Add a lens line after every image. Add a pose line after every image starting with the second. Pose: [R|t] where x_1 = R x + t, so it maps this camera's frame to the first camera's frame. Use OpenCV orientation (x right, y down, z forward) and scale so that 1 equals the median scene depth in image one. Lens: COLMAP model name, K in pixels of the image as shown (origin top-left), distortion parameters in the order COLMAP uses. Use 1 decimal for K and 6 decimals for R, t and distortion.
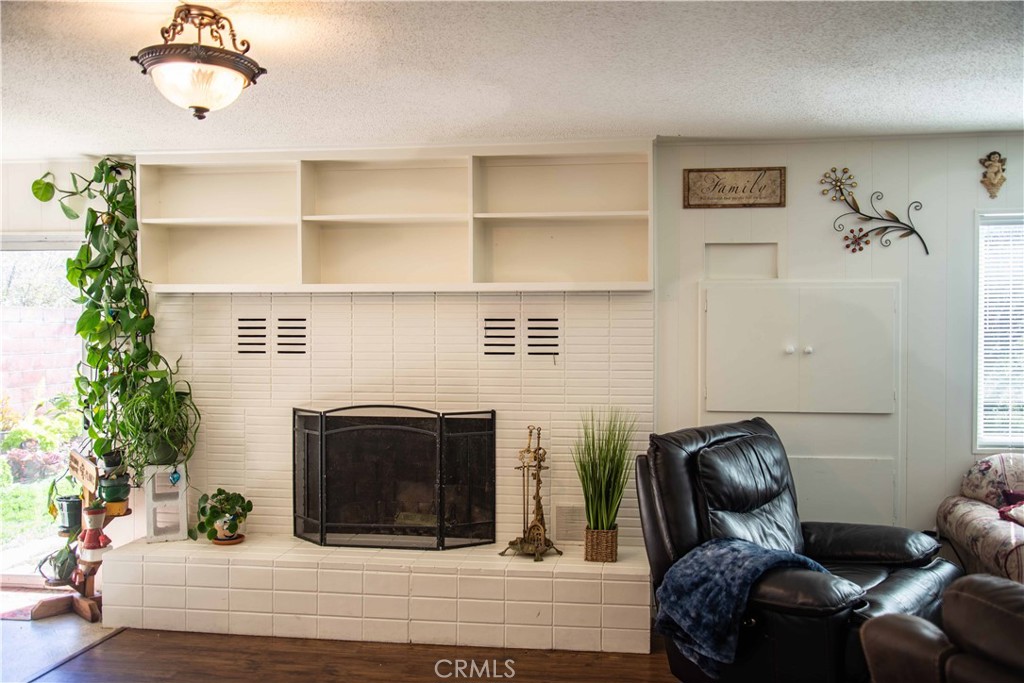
lens RADIAL K [[794.2, 0, 506.8], [0, 794.2, 342.2], [0, 0, 1]] dist [-0.016678, 0.024902]
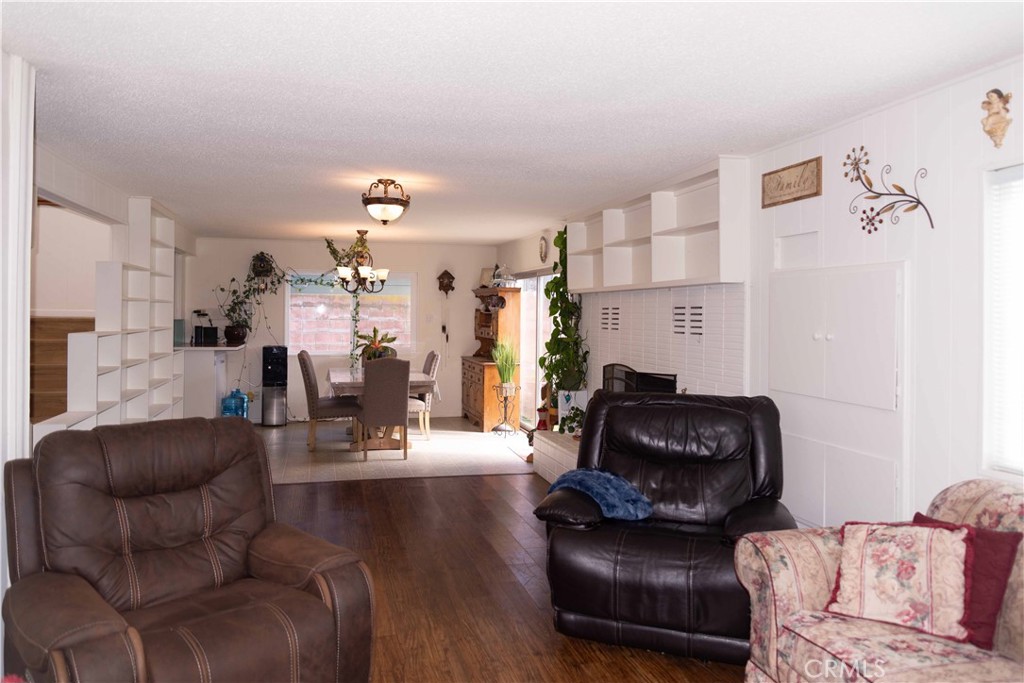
lens RADIAL K [[717.8, 0, 558.3], [0, 717.8, 324.6], [0, 0, 1]] dist [-0.043820, 0.011345]
pose [[0.421137, 0.013466, -0.906897, 0.920551], [-0.017353, 0.999826, 0.006788, -0.004263], [0.906831, 0.012878, 0.421297, 0.274406]]
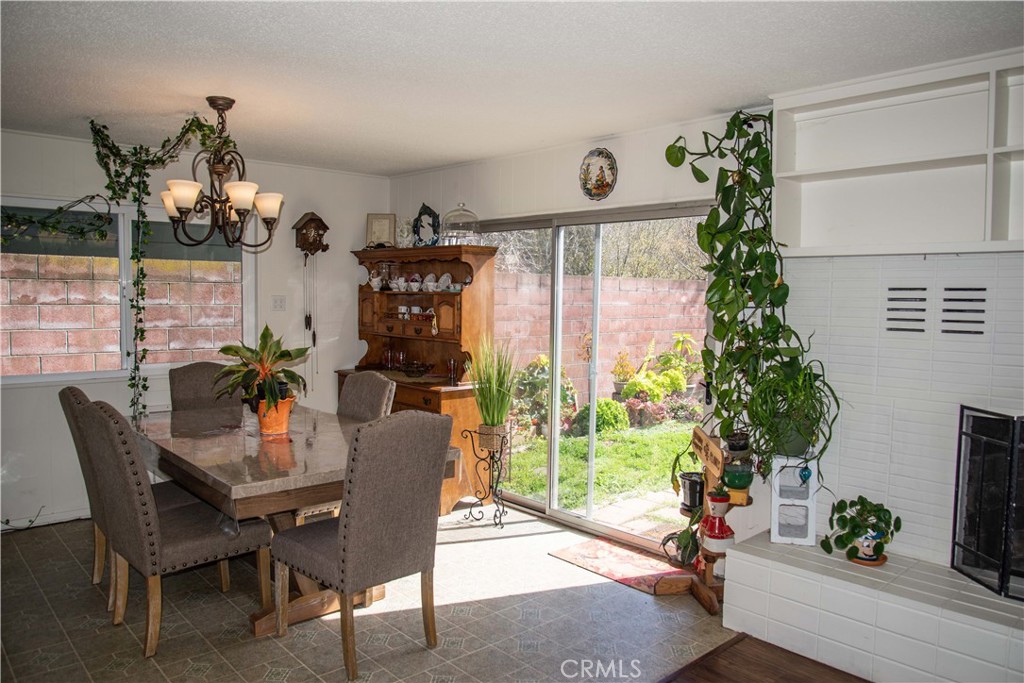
lens RADIAL K [[717.8, 0, 507.7], [0, 717.8, 340.8], [0, 0, 1]] dist [-0.043820, 0.011345]
pose [[0.750975, 0.047938, -0.658588, -0.158204], [-0.018508, 0.998498, 0.051575, -0.006358], [0.660071, -0.026542, 0.750734, 0.209723]]
